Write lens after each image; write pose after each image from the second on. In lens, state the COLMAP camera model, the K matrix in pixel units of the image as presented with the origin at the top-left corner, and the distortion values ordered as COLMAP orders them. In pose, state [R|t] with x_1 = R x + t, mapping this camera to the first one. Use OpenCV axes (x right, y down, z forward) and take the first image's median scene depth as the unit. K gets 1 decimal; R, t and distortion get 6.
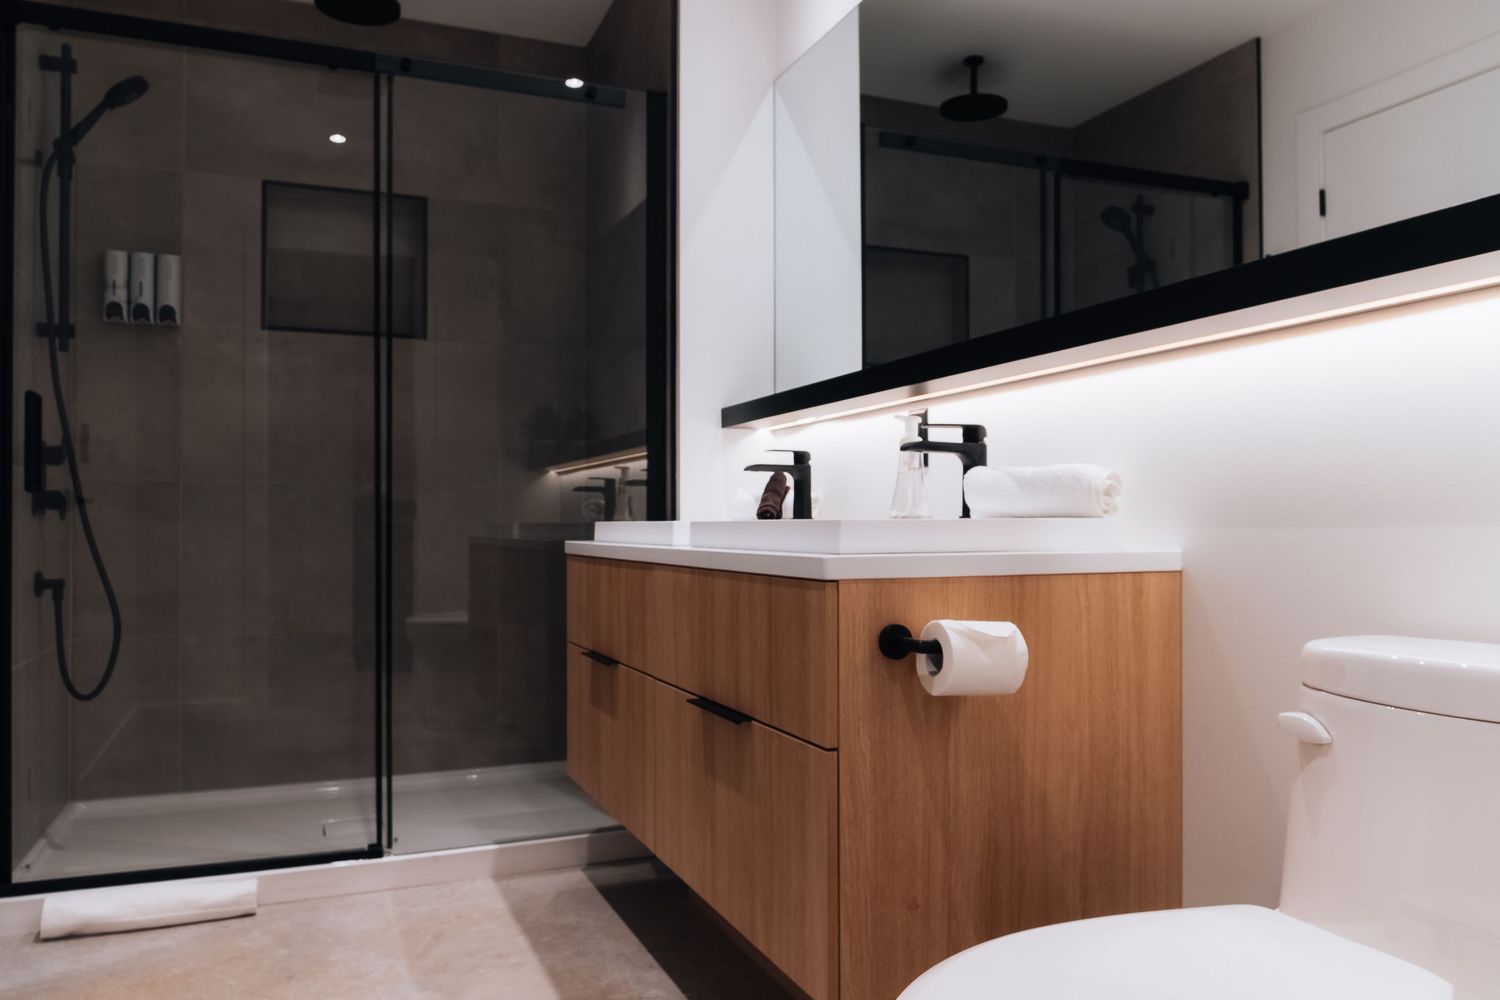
lens RADIAL K [[1097.8, 0, 755.2], [0, 1097.8, 505.3], [0, 0, 1]] dist [-0.004306, -0.013797]
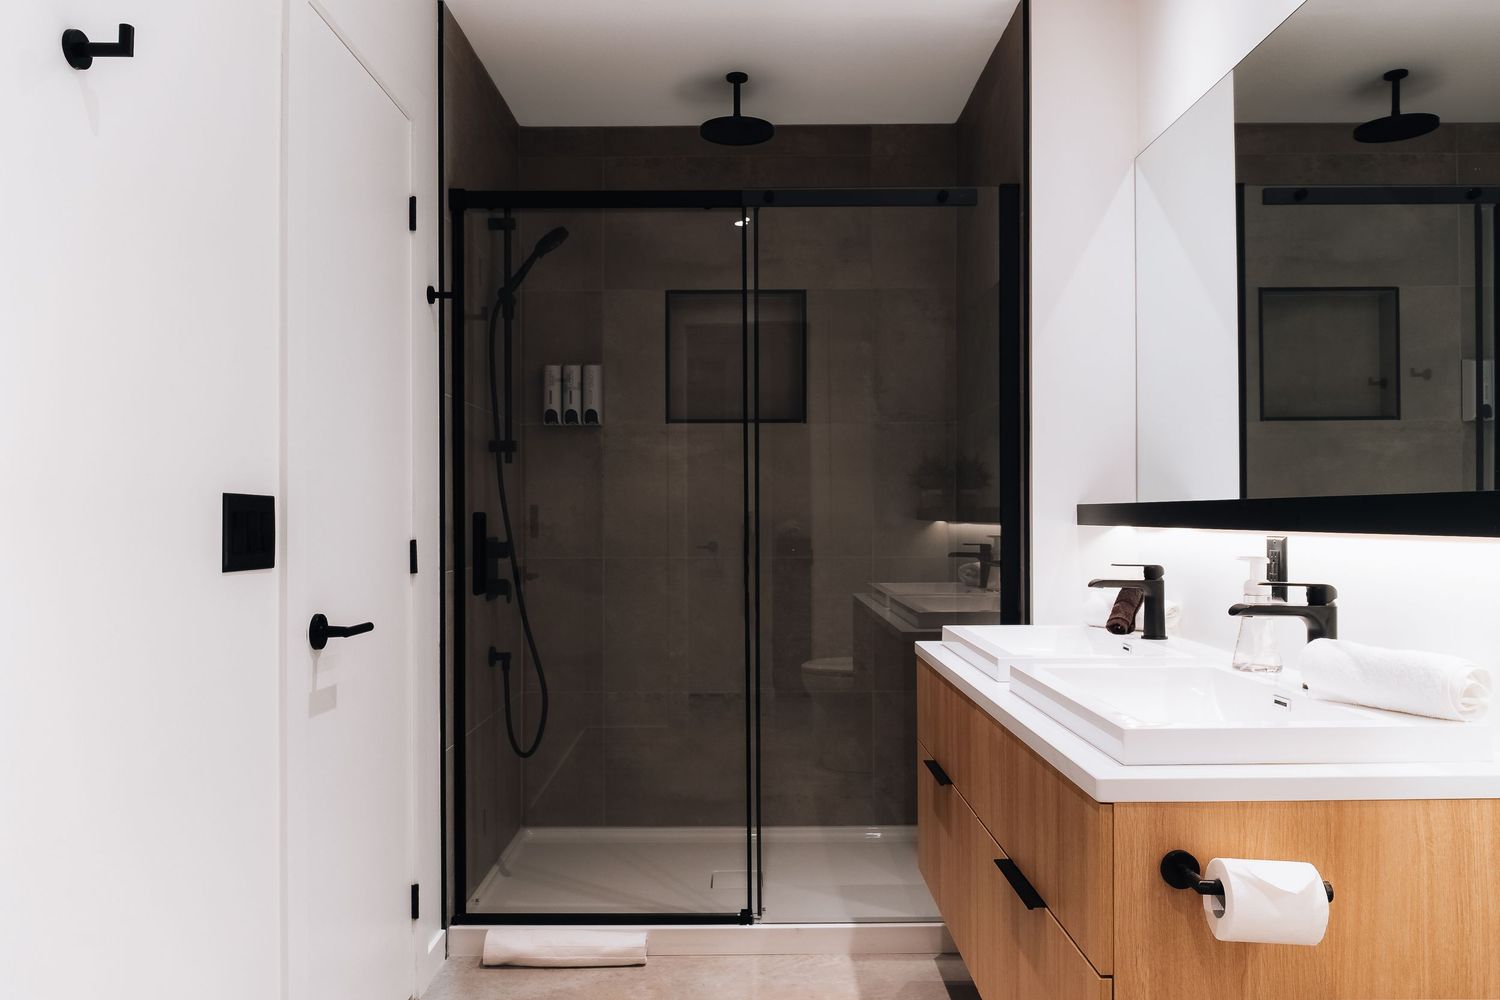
lens RADIAL K [[1083.9, 0, 750.0], [0, 1083.9, 500.0], [0, 0, 1]] dist [-0.006649, -0.011695]
pose [[0.922759, -0.005803, -0.385334, 0.080476], [0.008054, 0.999959, 0.004228, -0.110930], [0.385293, -0.007005, 0.922768, -0.002709]]
